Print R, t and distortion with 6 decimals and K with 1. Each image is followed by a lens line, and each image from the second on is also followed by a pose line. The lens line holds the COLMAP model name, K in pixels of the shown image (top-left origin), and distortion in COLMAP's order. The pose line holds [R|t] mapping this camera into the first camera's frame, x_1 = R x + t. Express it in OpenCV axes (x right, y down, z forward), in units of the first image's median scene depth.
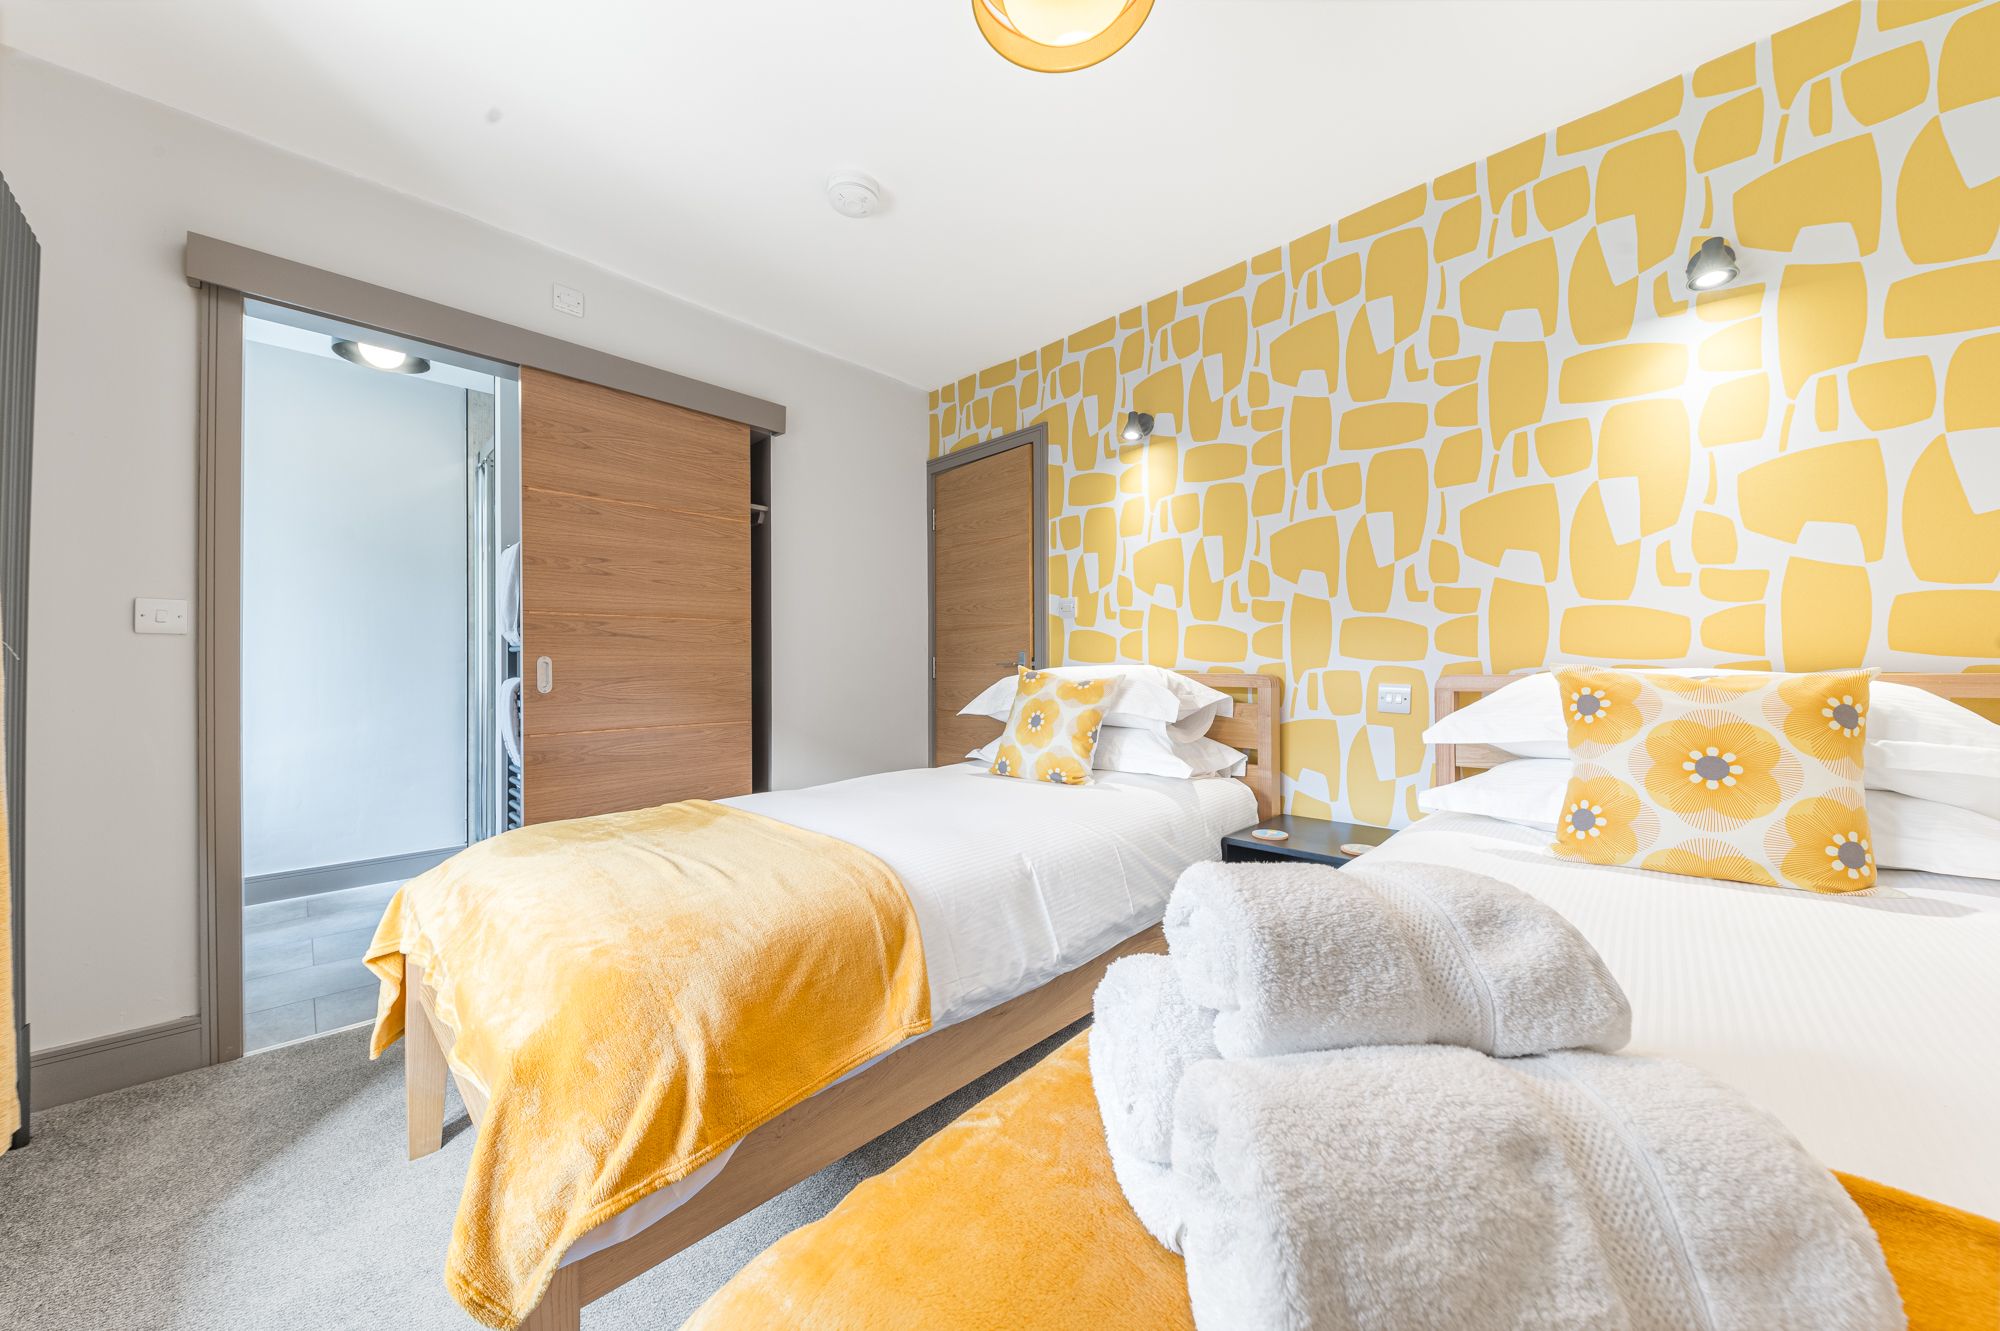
lens RADIAL K [[669.3, 0, 1007.8], [0, 669.3, 668.0], [0, 0, 1]] dist [0.000365, -0.003982]
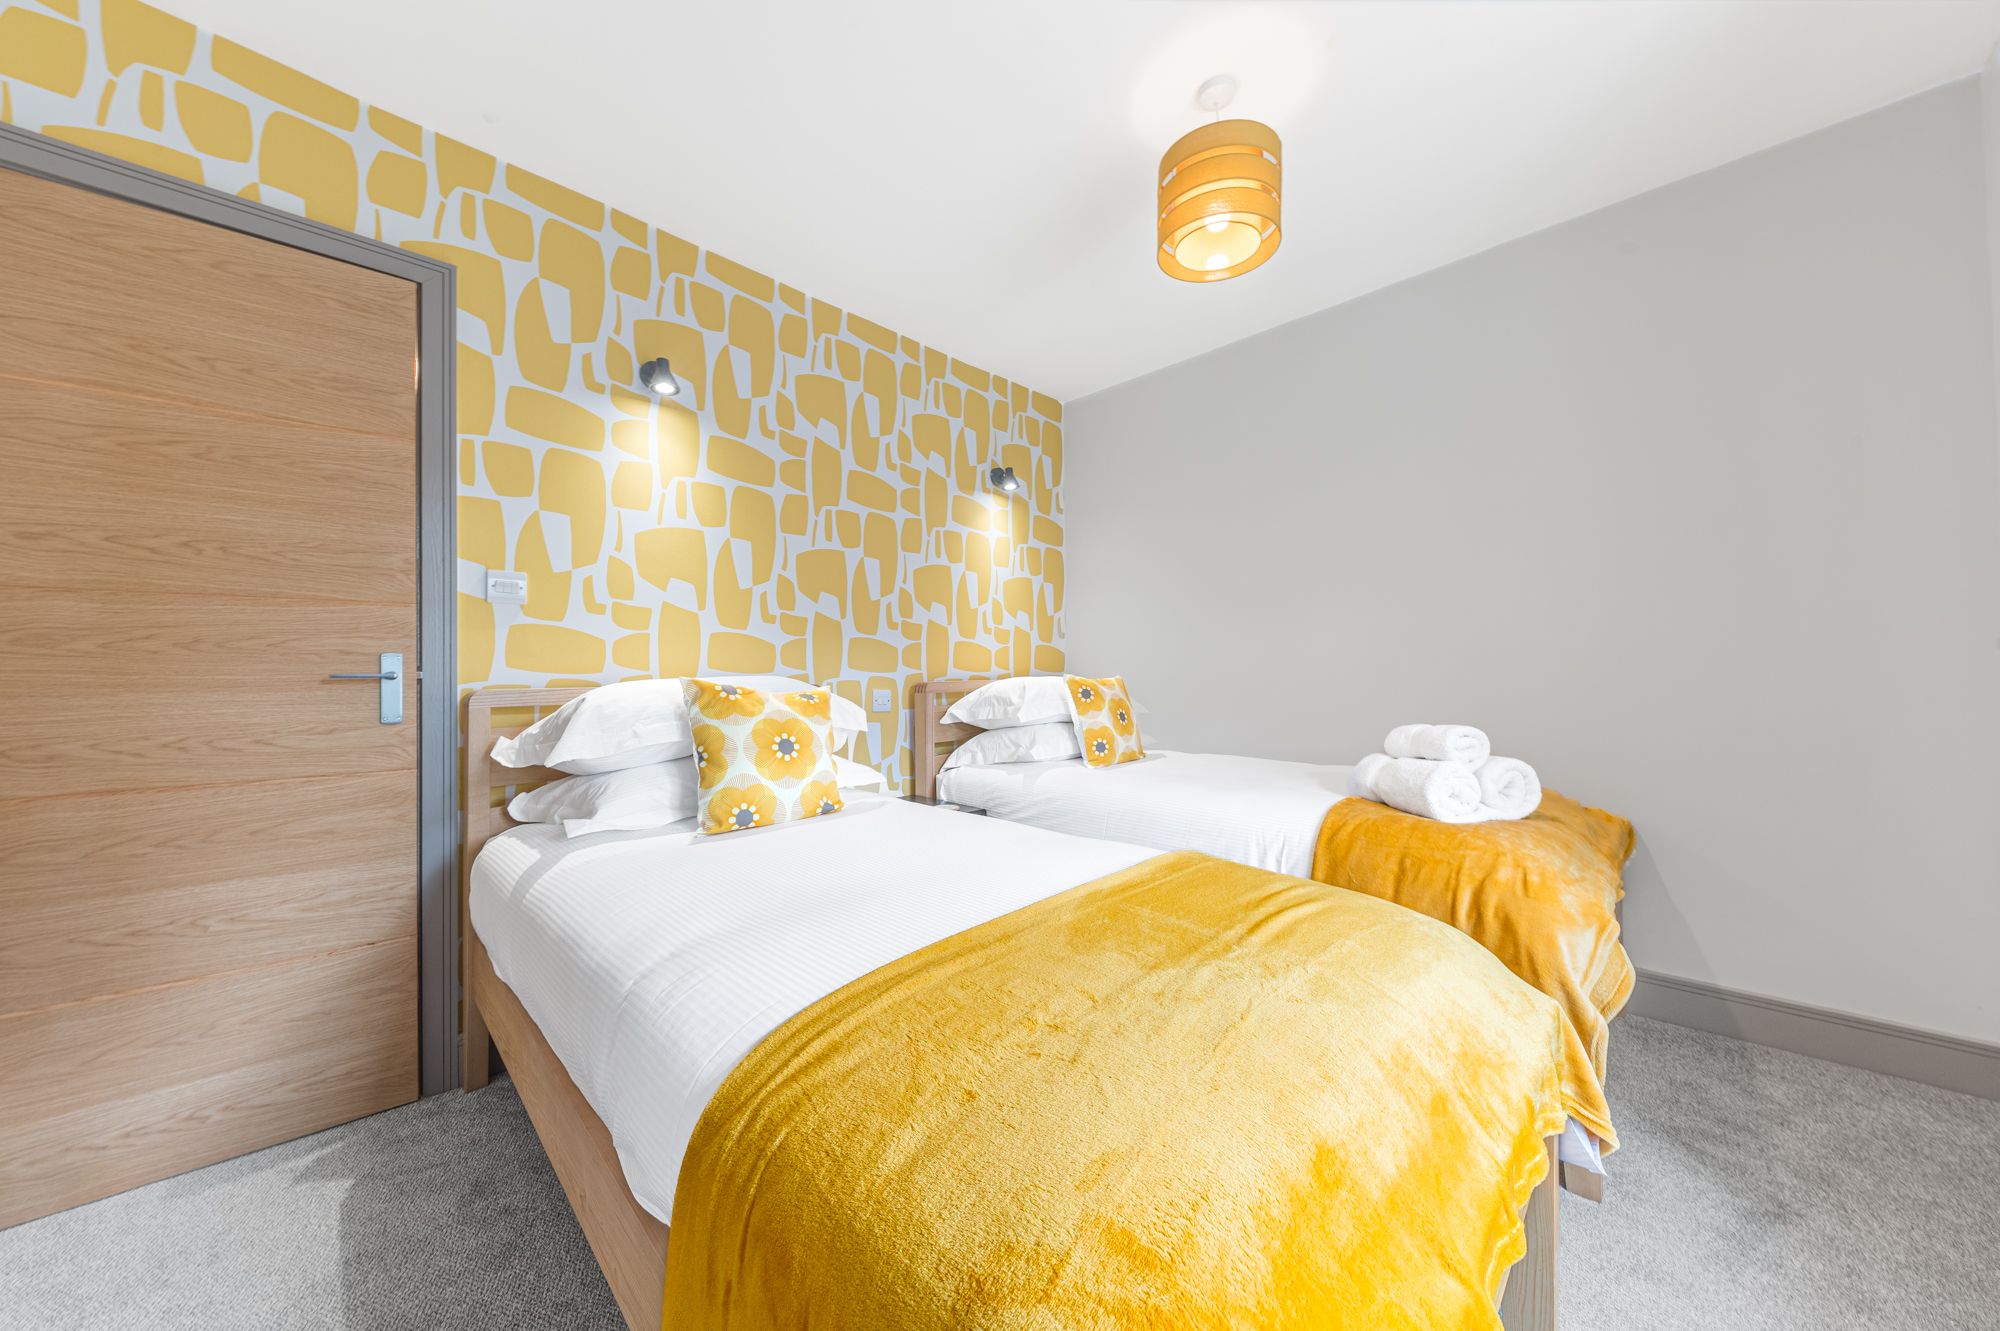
lens RADIAL K [[687.2, 0, 1003.4], [0, 687.2, 666.9], [0, 0, 1]] dist [0.002062, -0.004425]
pose [[0.008471, 0.012111, 0.999891, -0.723397], [0.010238, 0.999873, -0.012198, -0.002555], [-0.999912, 0.010340, 0.008346, 0.686968]]
